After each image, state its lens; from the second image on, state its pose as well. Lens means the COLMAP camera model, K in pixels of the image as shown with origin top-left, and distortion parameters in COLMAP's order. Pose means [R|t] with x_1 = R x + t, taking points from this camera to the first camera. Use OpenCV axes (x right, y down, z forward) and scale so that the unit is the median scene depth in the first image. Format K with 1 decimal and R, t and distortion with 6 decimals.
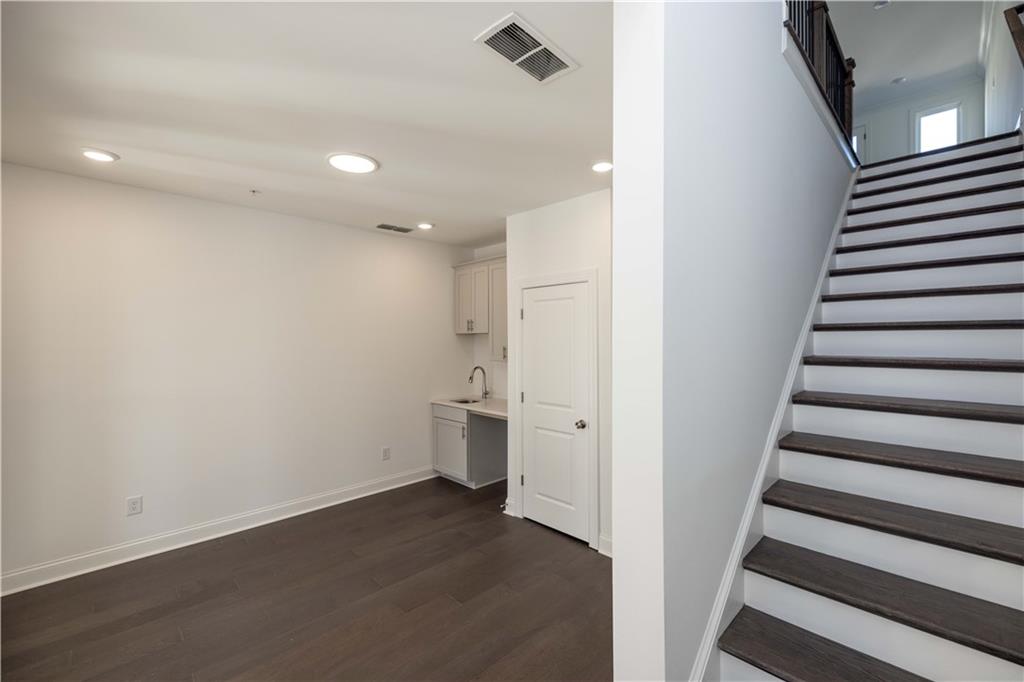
lens RADIAL K [[452.1, 0, 515.1], [0, 452.1, 341.6], [0, 0, 1]] dist [0.003175, -0.000957]
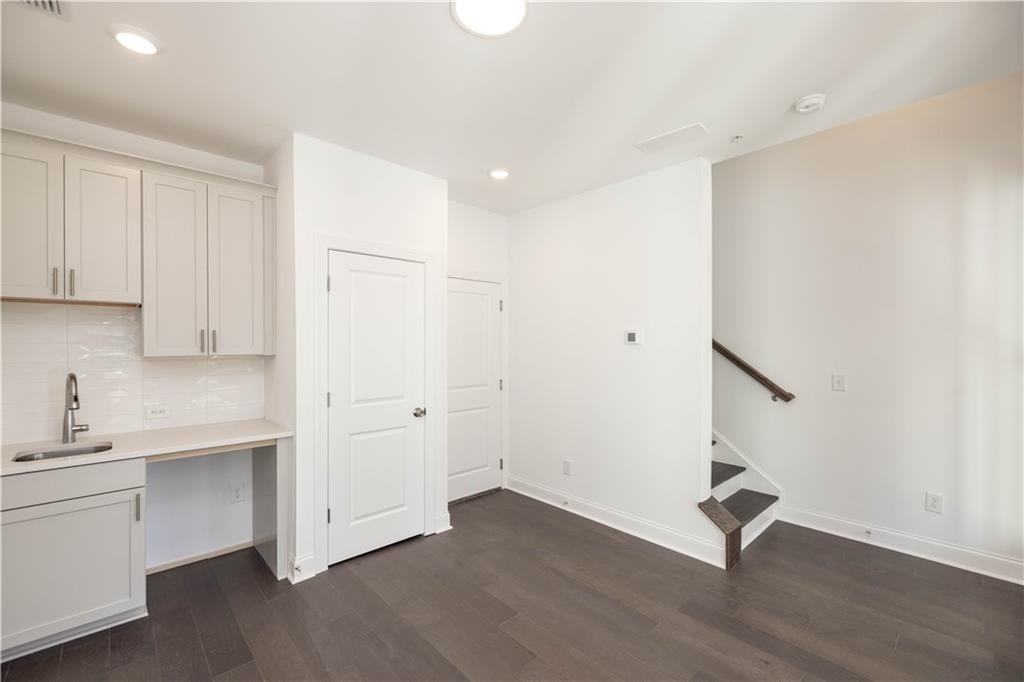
lens RADIAL K [[452.1, 0, 514.3], [0, 452.1, 342.1], [0, 0, 1]] dist [0.003175, -0.000957]
pose [[-0.020966, 0.003600, 0.999774, -0.732743], [0.003697, 0.999987, -0.003523, 0.036795], [-0.999773, 0.003622, -0.020979, 0.745287]]
